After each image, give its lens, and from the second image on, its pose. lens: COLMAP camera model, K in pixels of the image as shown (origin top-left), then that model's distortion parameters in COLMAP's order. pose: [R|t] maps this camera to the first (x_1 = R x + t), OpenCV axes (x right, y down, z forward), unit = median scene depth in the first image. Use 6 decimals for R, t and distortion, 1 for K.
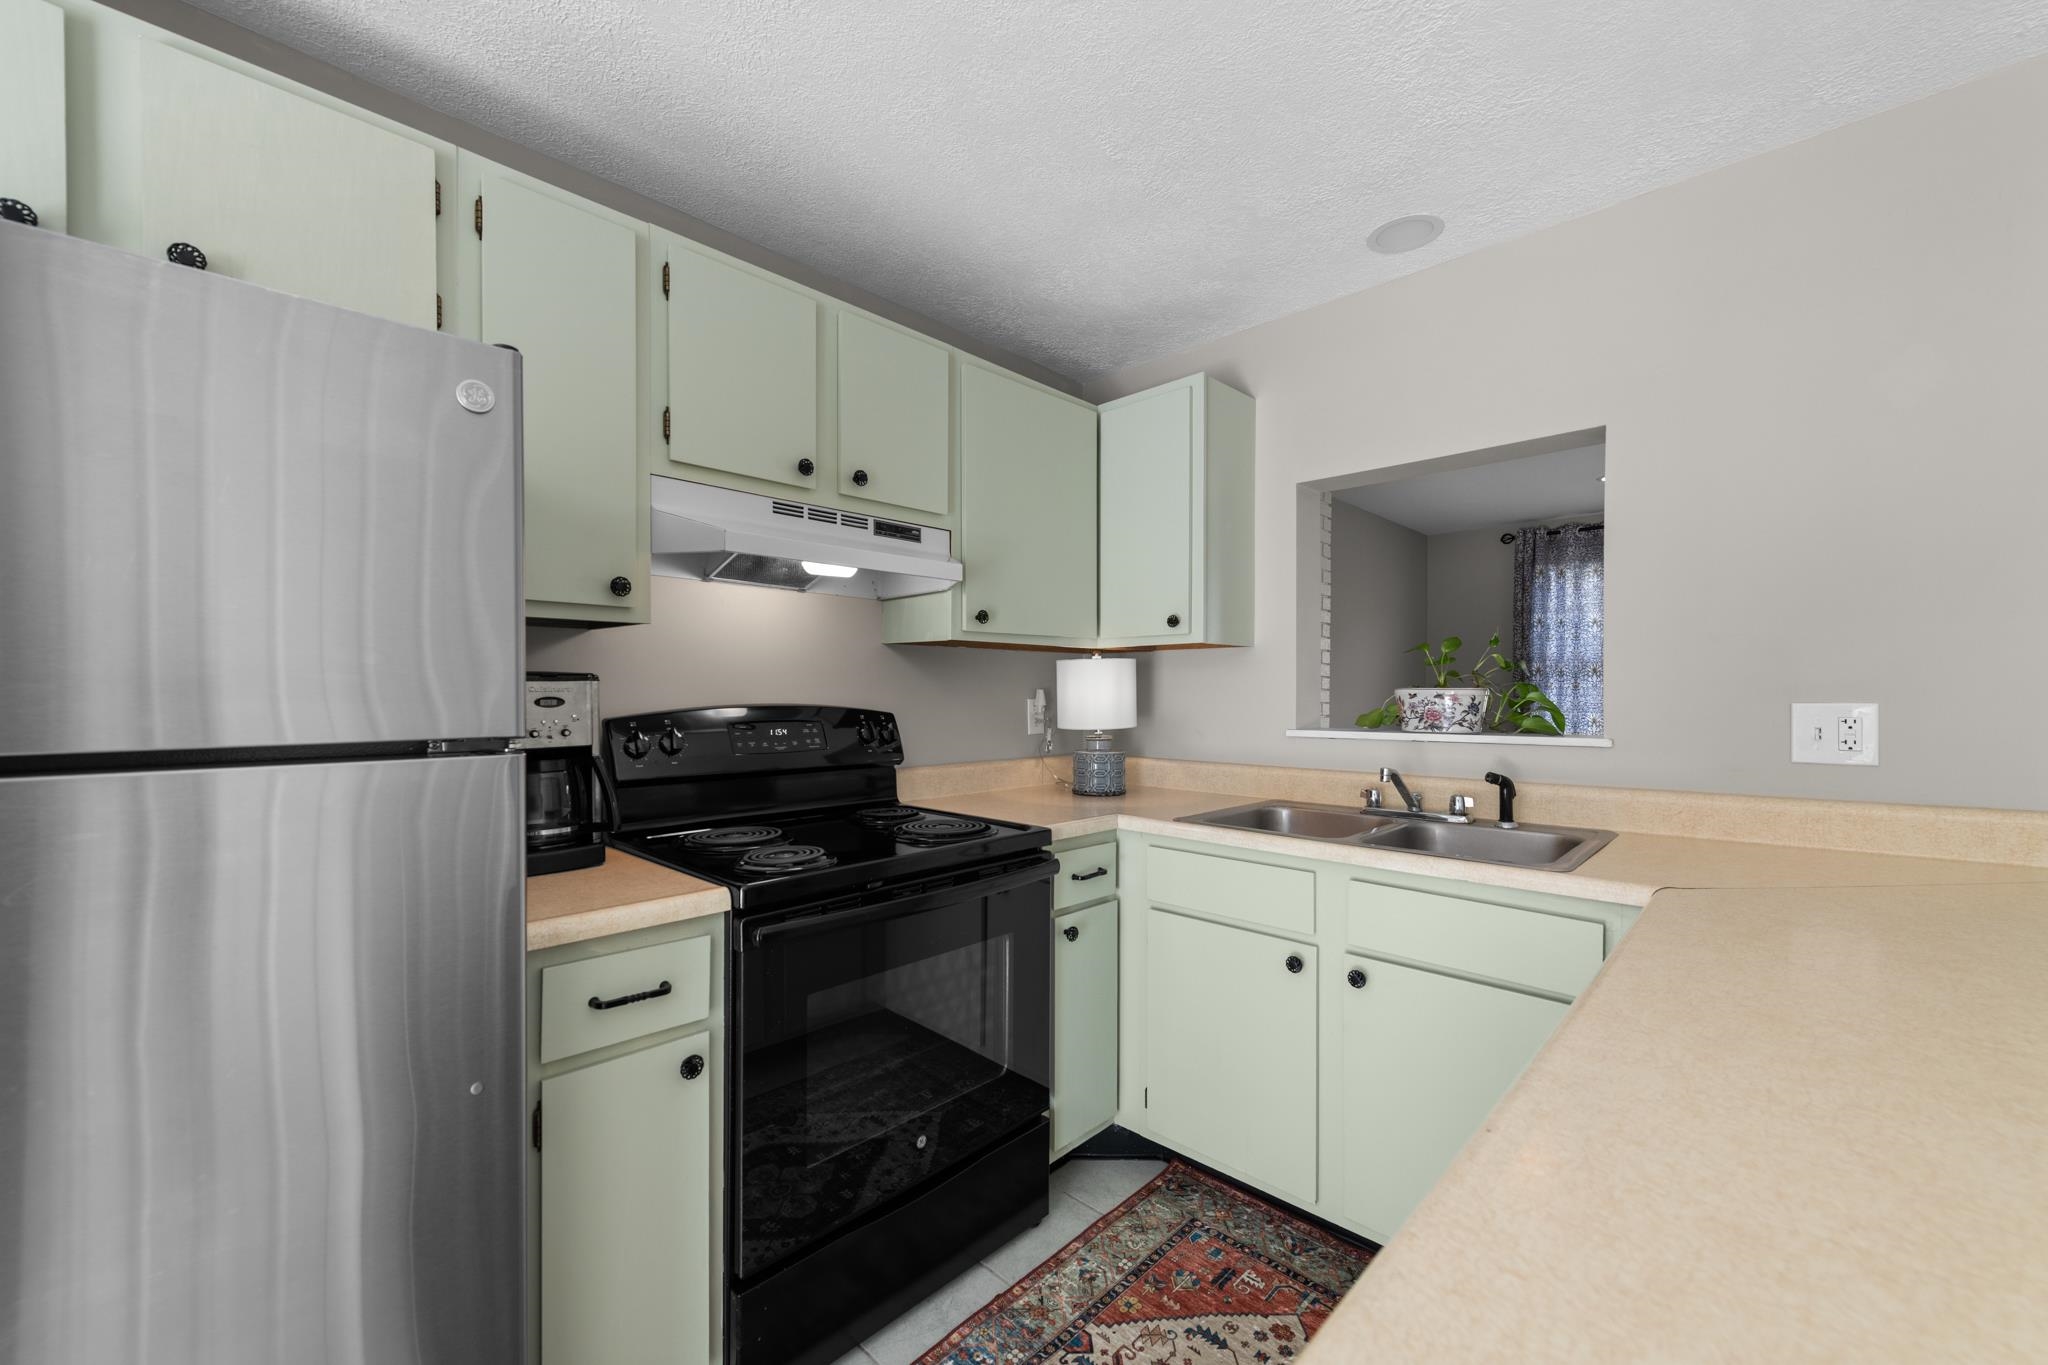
lens RADIAL K [[811.6, 0, 1020.3], [0, 811.6, 692.6], [0, 0, 1]] dist [0.001837, 0.000003]
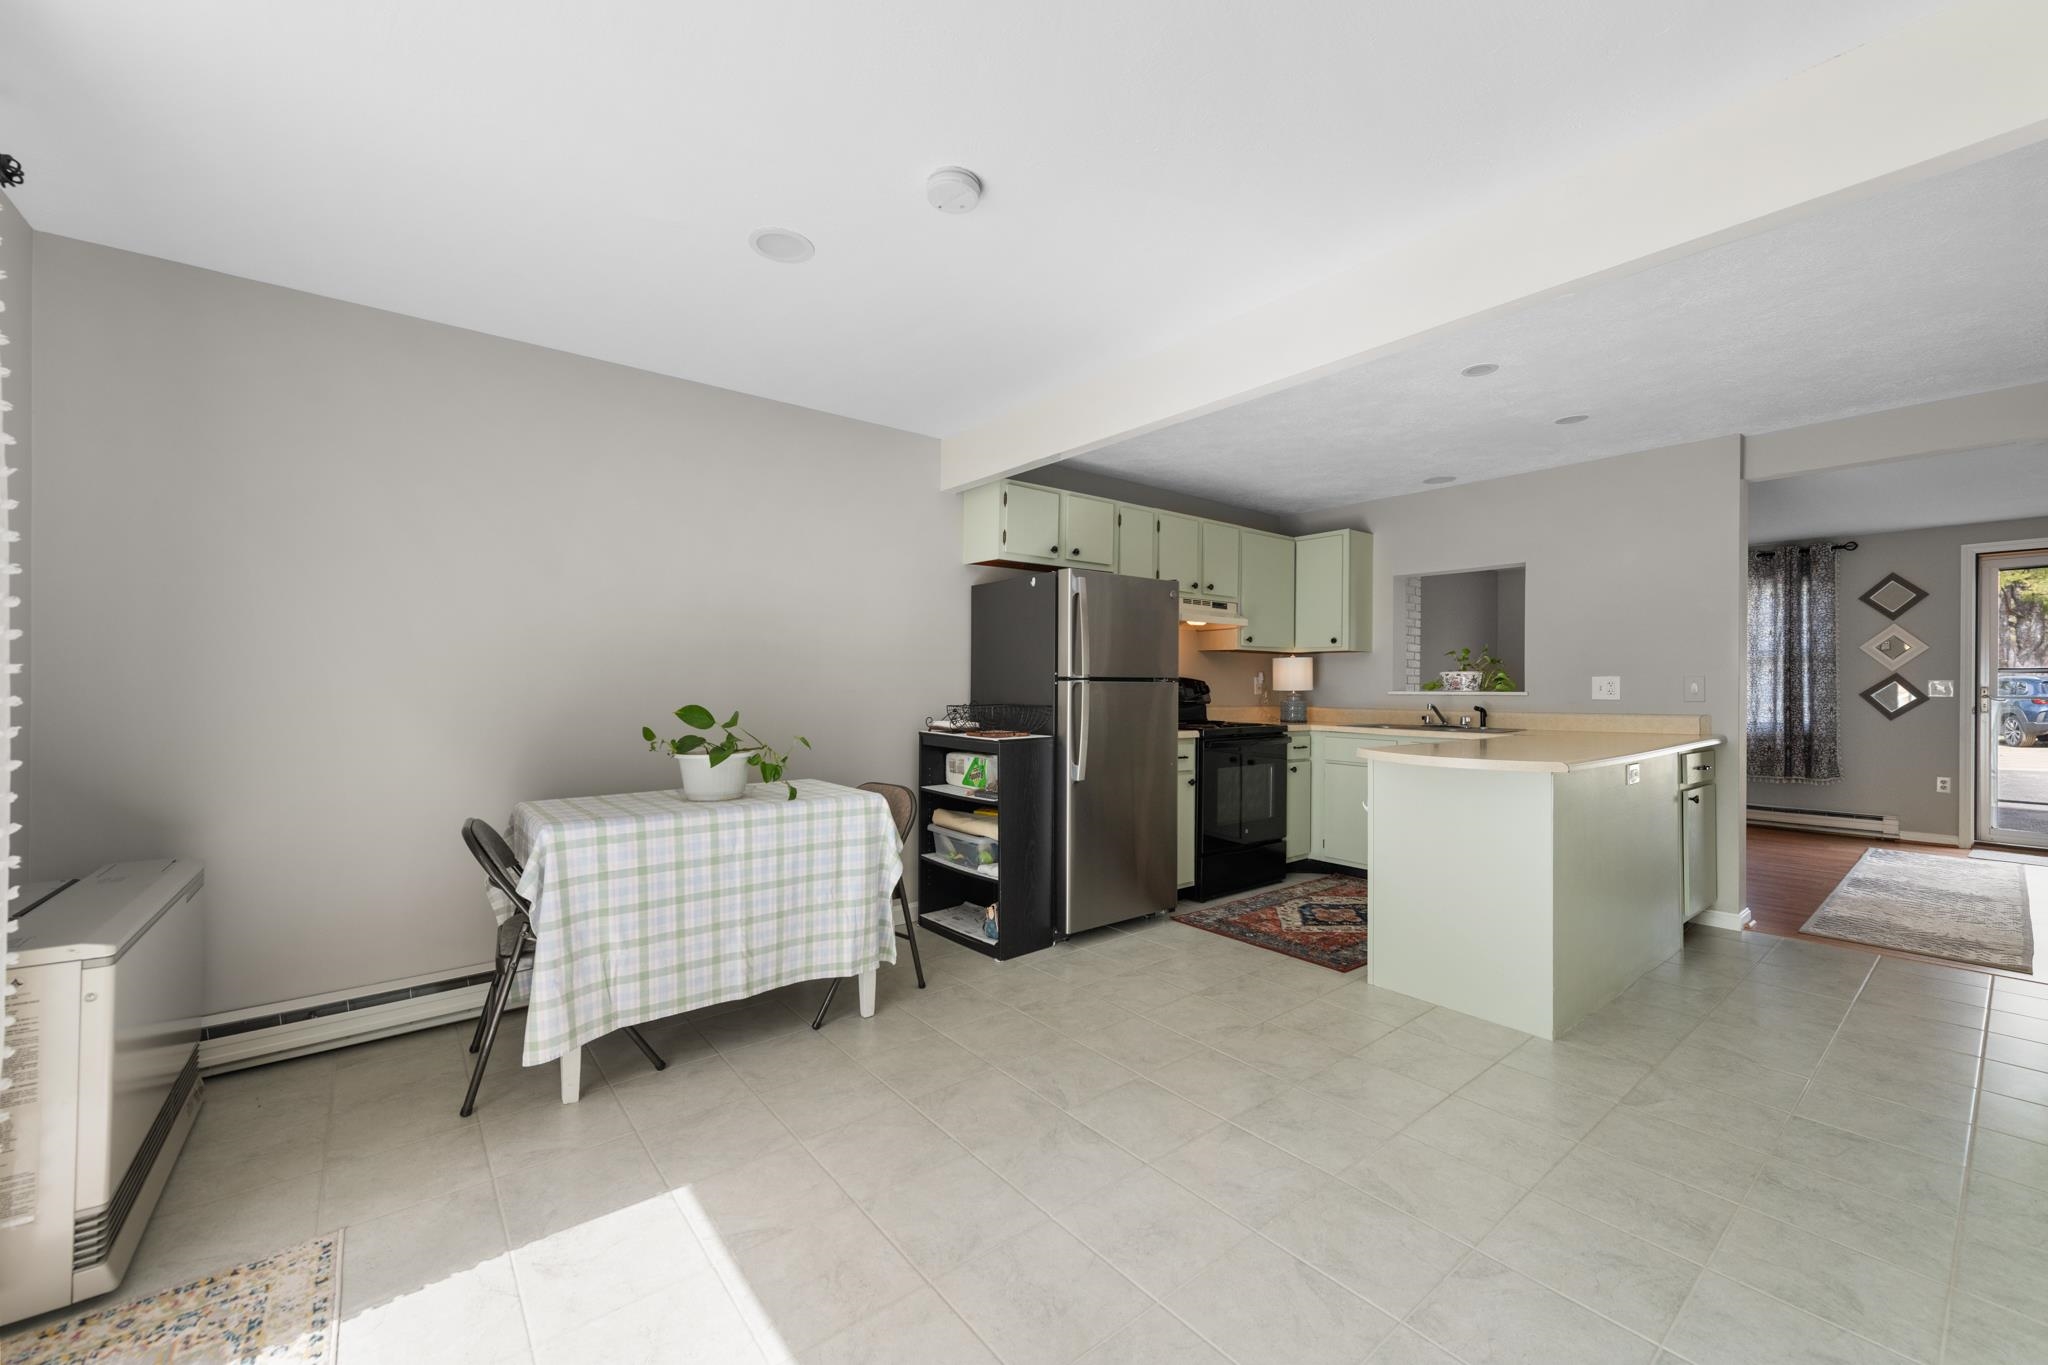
lens RADIAL K [[794.1, 0, 1024.0], [0, 794.1, 682.5], [0, 0, 1]] dist [0.000892, -0.000264]
pose [[0.991893, 0.006517, -0.126909, -0.406434], [-0.006992, 0.999970, -0.003294, 0.042086], [0.126884, 0.004155, 0.991909, -1.362352]]
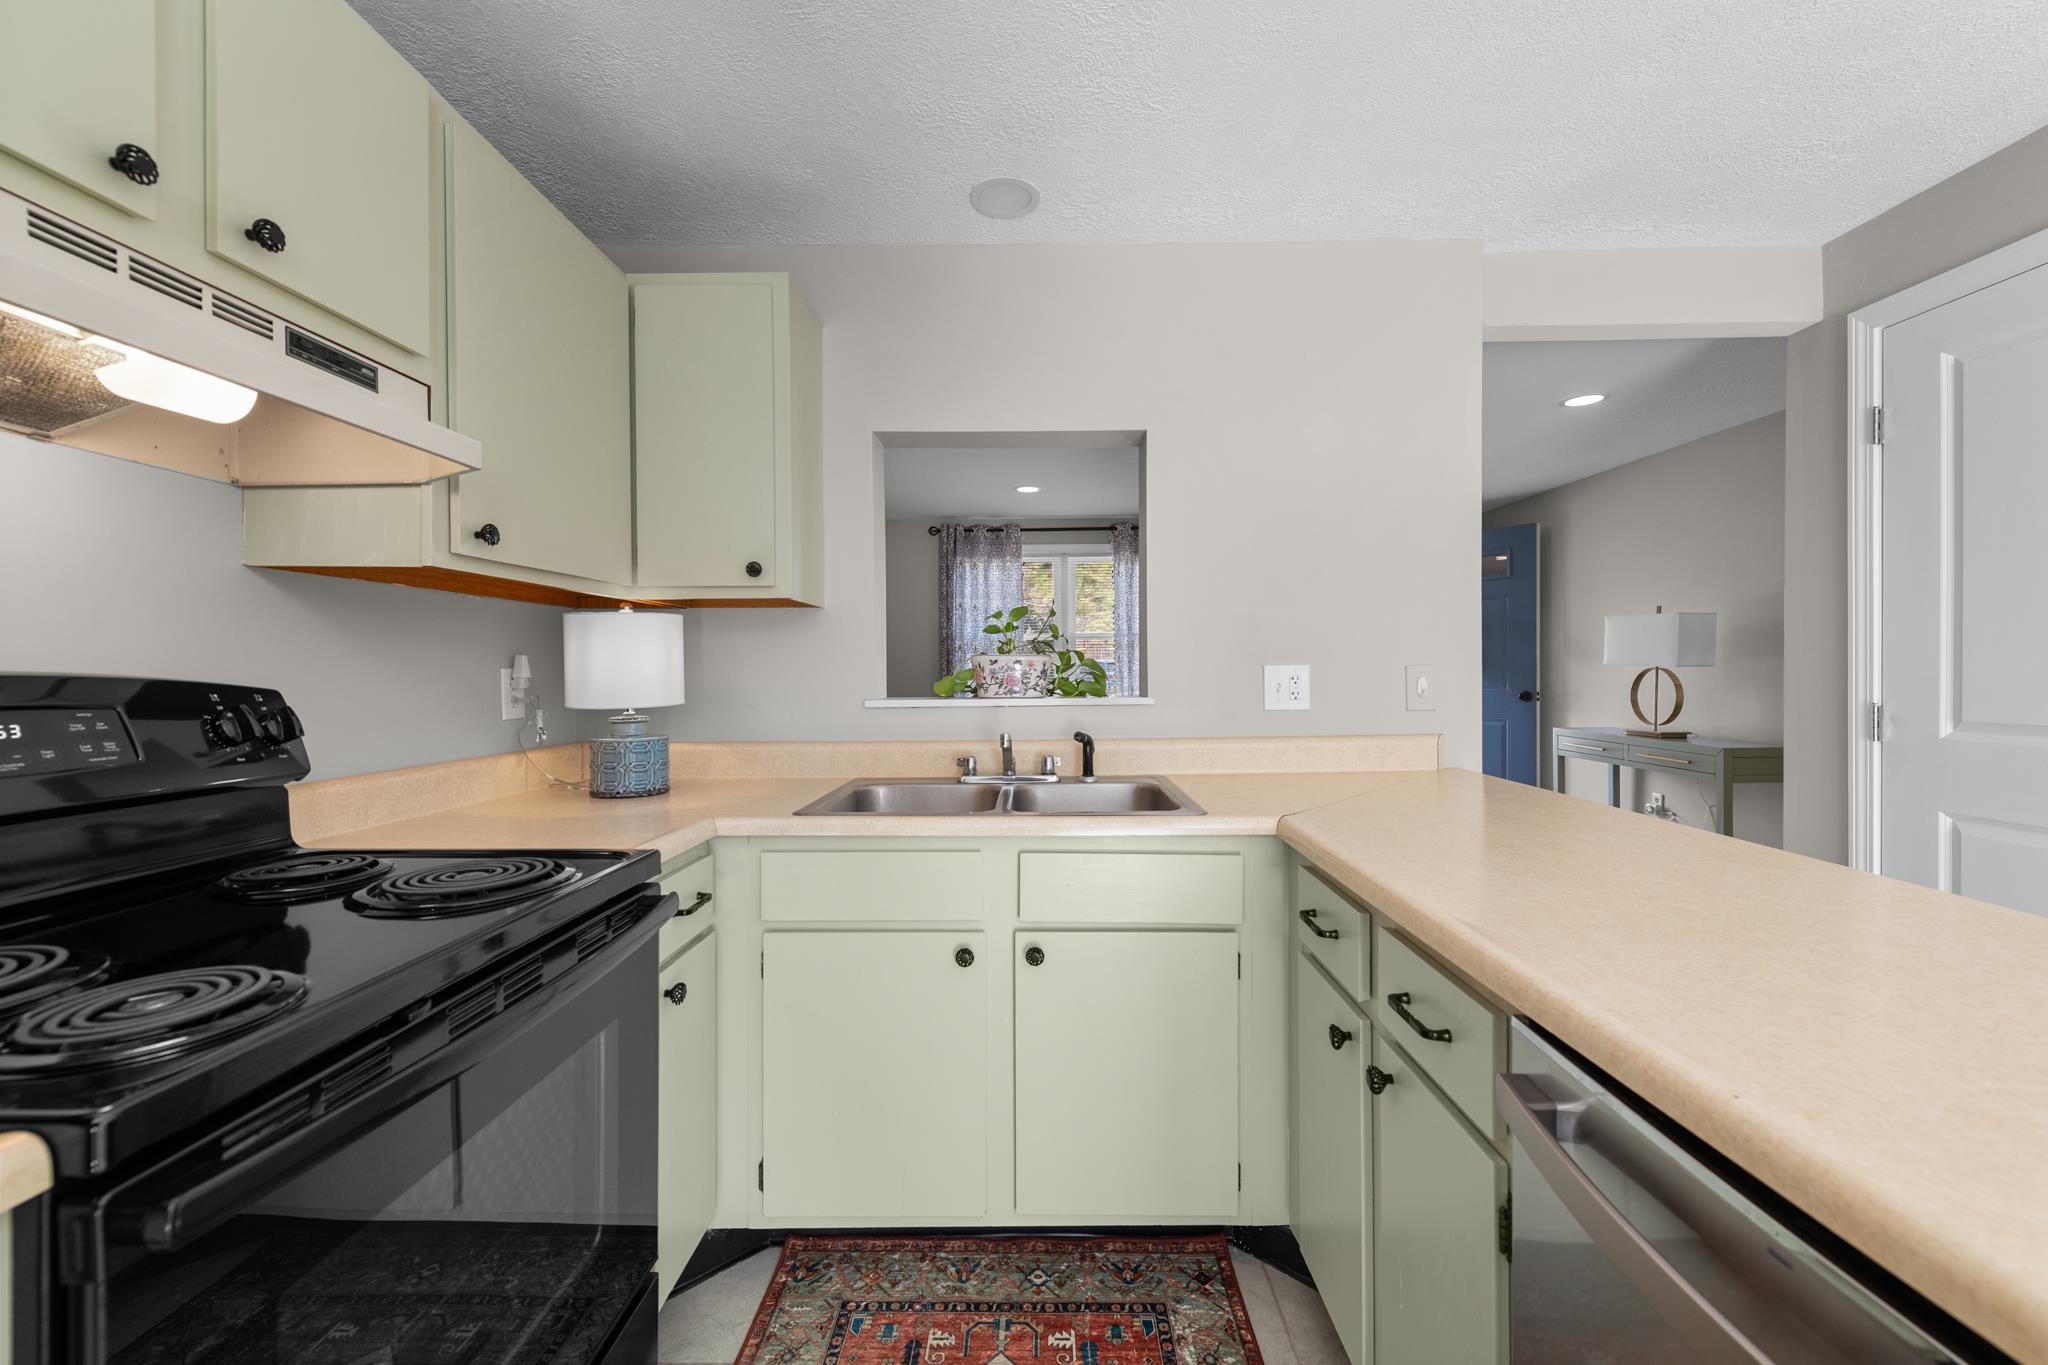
lens RADIAL K [[798.6, 0, 1036.0], [0, 798.6, 672.8], [0, 0, 1]] dist [0.011884, -0.004839]
pose [[0.722195, -0.005385, 0.691668, -0.175725], [0.004867, 0.999985, 0.002703, 0.015498], [-0.691672, 0.001414, 0.722210, 0.252563]]
